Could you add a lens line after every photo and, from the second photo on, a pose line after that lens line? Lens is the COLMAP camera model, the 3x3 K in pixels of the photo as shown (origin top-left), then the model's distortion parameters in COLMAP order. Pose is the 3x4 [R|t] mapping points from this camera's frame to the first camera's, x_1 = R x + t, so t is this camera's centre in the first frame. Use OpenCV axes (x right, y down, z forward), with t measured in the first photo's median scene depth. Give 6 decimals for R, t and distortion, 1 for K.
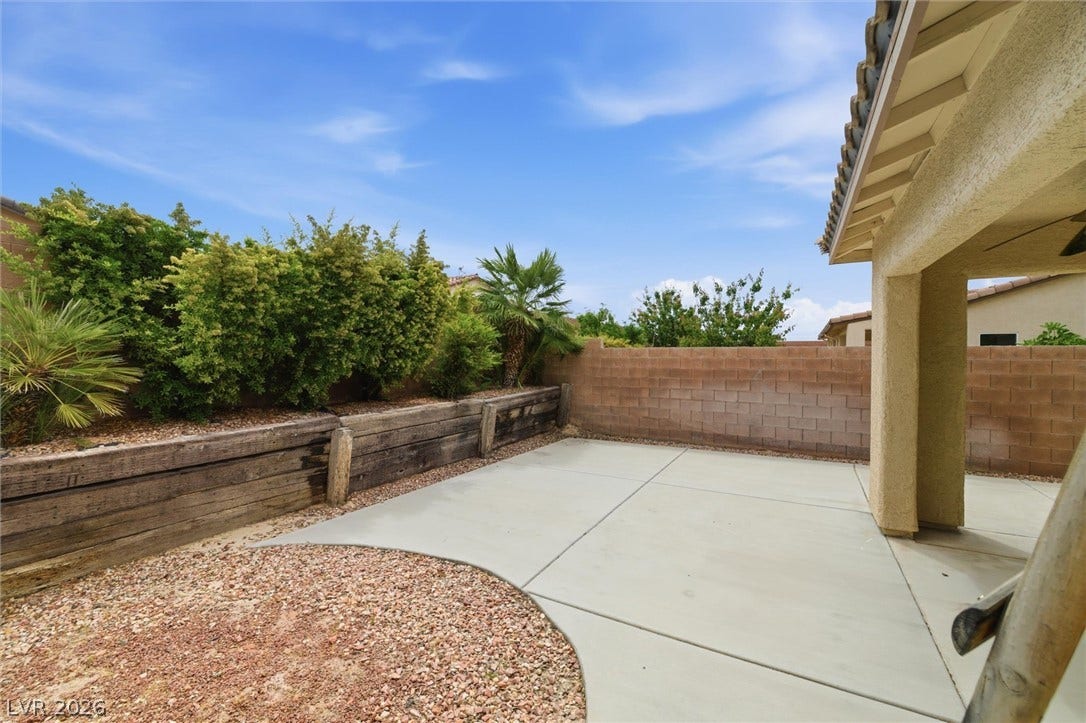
lens RADIAL K [[454.9, 0, 538.2], [0, 454.9, 350.9], [0, 0, 1]] dist [0.006051, -0.001553]
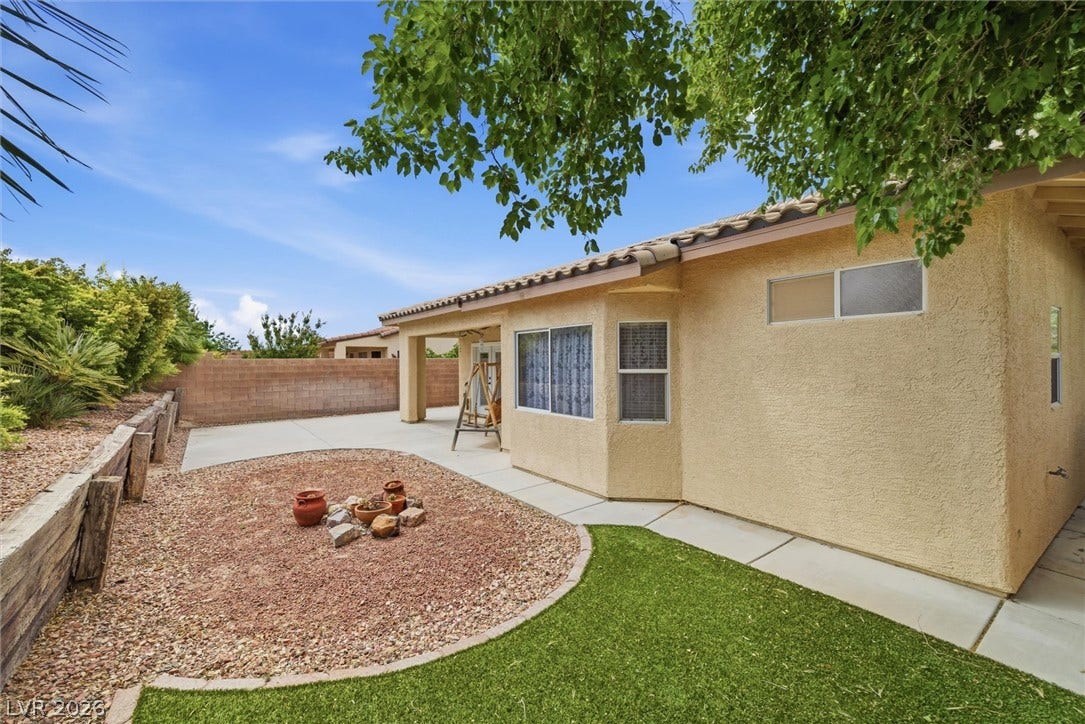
lens RADIAL K [[454.5, 0, 542.4], [0, 454.5, 361.4], [0, 0, 1]] dist [0.006051, -0.001553]
pose [[0.410447, -0.008985, 0.911840, -0.739345], [0.004876, 0.999959, 0.007659, -0.005780], [-0.911871, 0.001303, 0.410474, -0.464799]]
